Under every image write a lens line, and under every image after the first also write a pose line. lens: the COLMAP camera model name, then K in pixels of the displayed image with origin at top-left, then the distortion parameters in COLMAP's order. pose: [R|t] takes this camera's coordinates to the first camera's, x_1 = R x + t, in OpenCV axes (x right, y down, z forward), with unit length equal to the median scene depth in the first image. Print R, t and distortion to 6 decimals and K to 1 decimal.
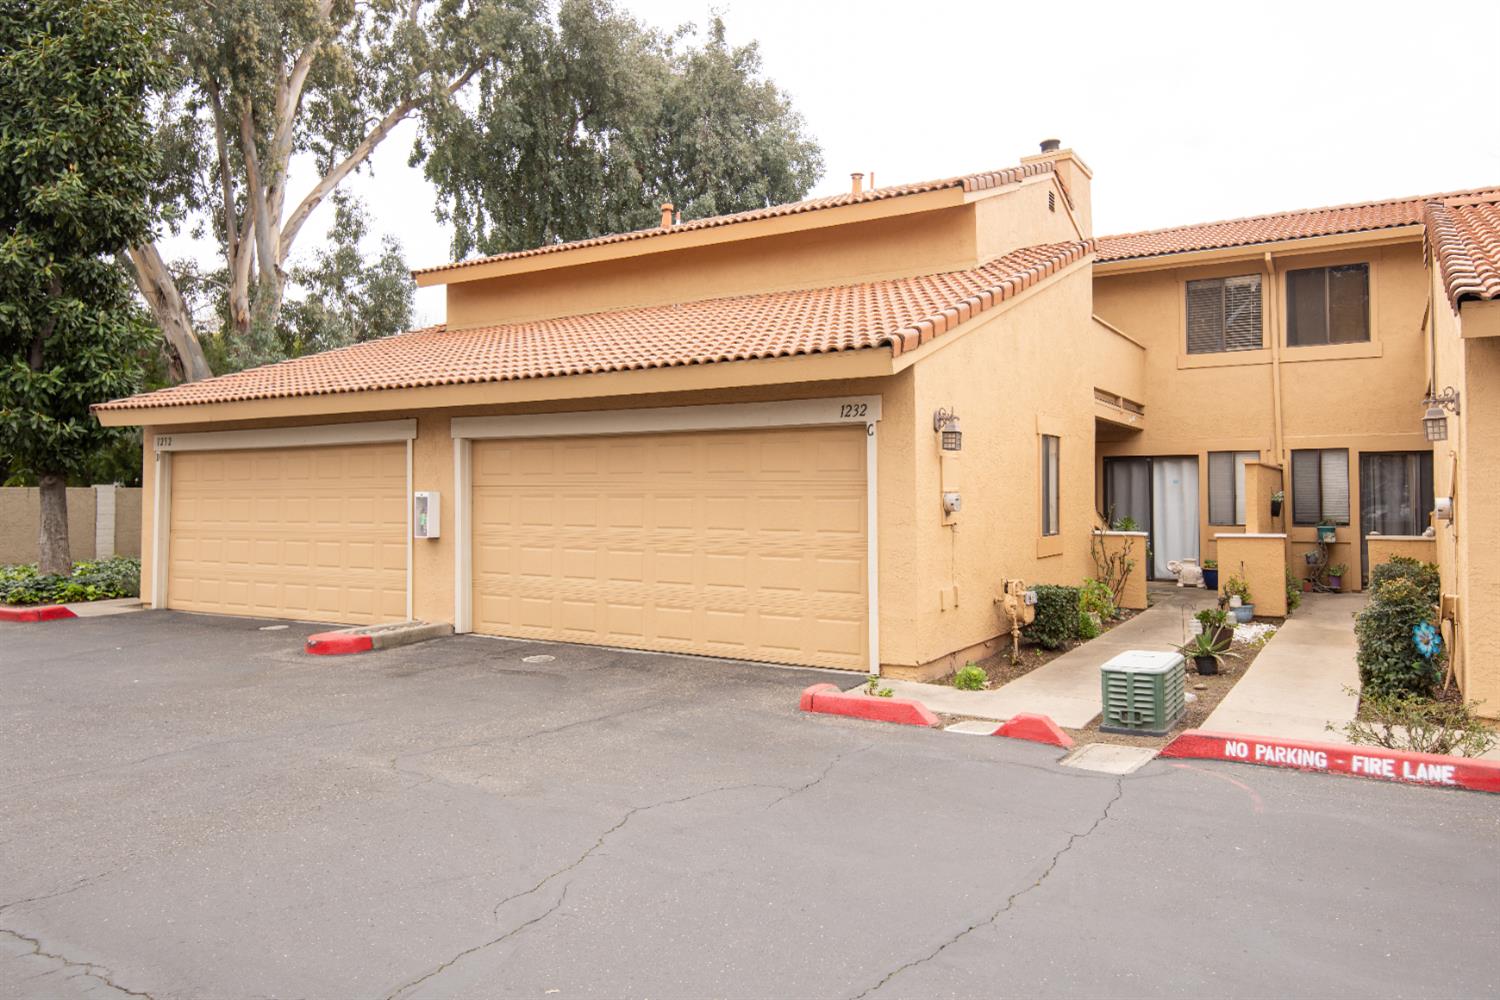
lens RADIAL K [[1029.2, 0, 758.5], [0, 1029.2, 490.0], [0, 0, 1]] dist [0.005144, 0.003215]
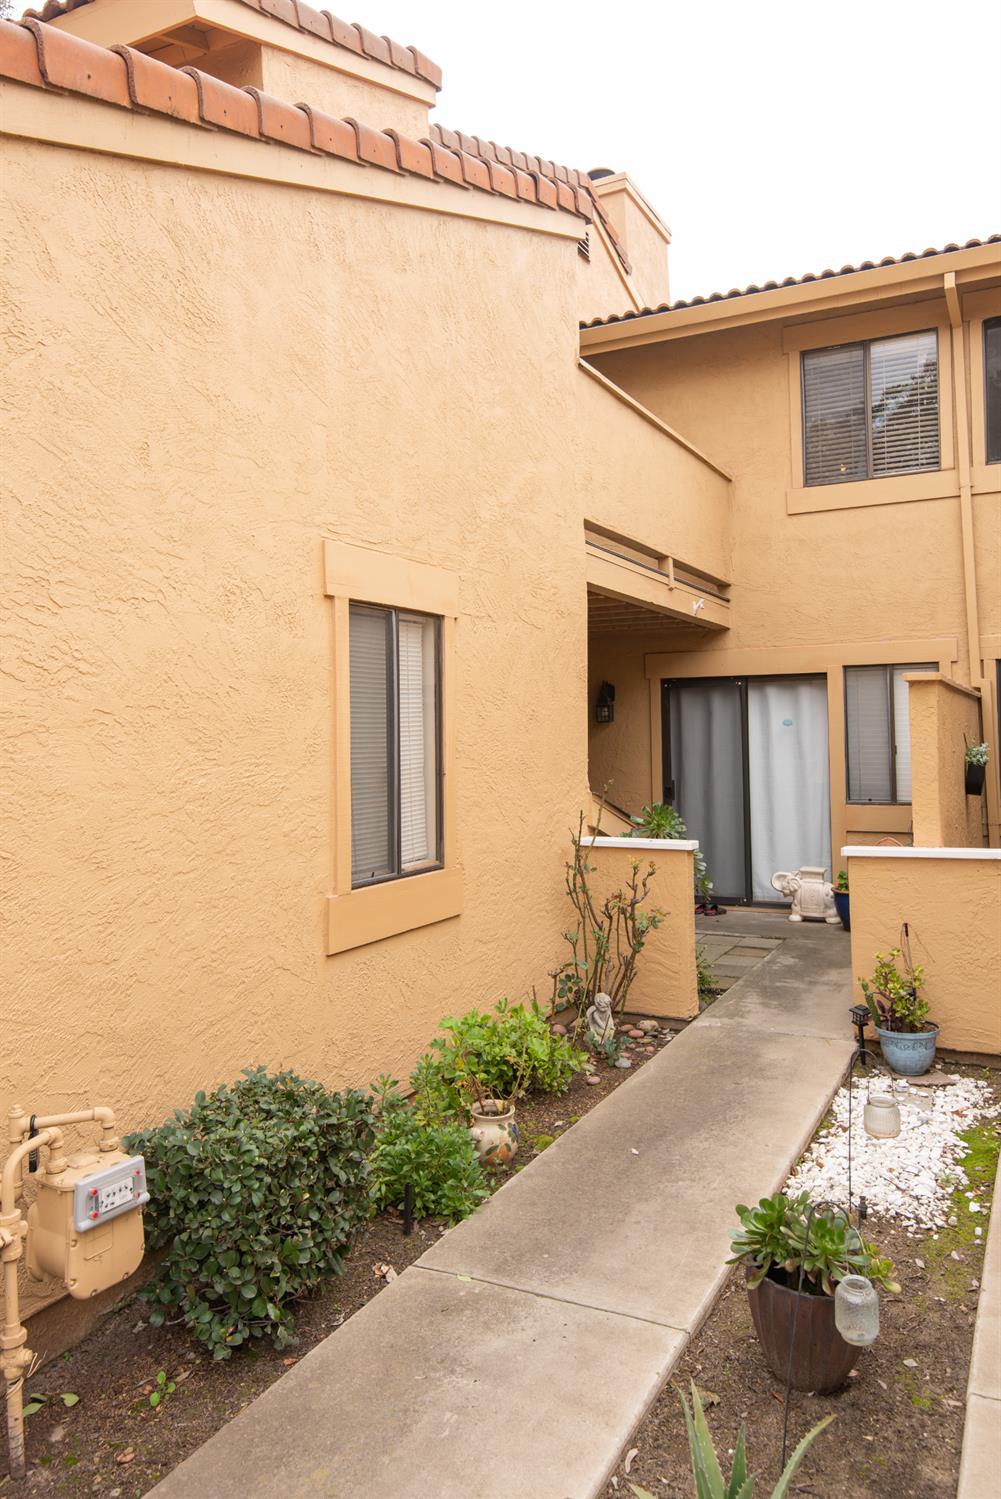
lens RADIAL K [[1028.5, 0, 497.8], [0, 1028.5, 738.4], [0, 0, 1]] dist [0.005144, 0.003215]
pose [[0.998280, -0.017292, 0.056021, 0.237088], [0.016898, 0.999829, 0.007494, -0.007014], [-0.056141, -0.006534, 0.998401, 0.498970]]
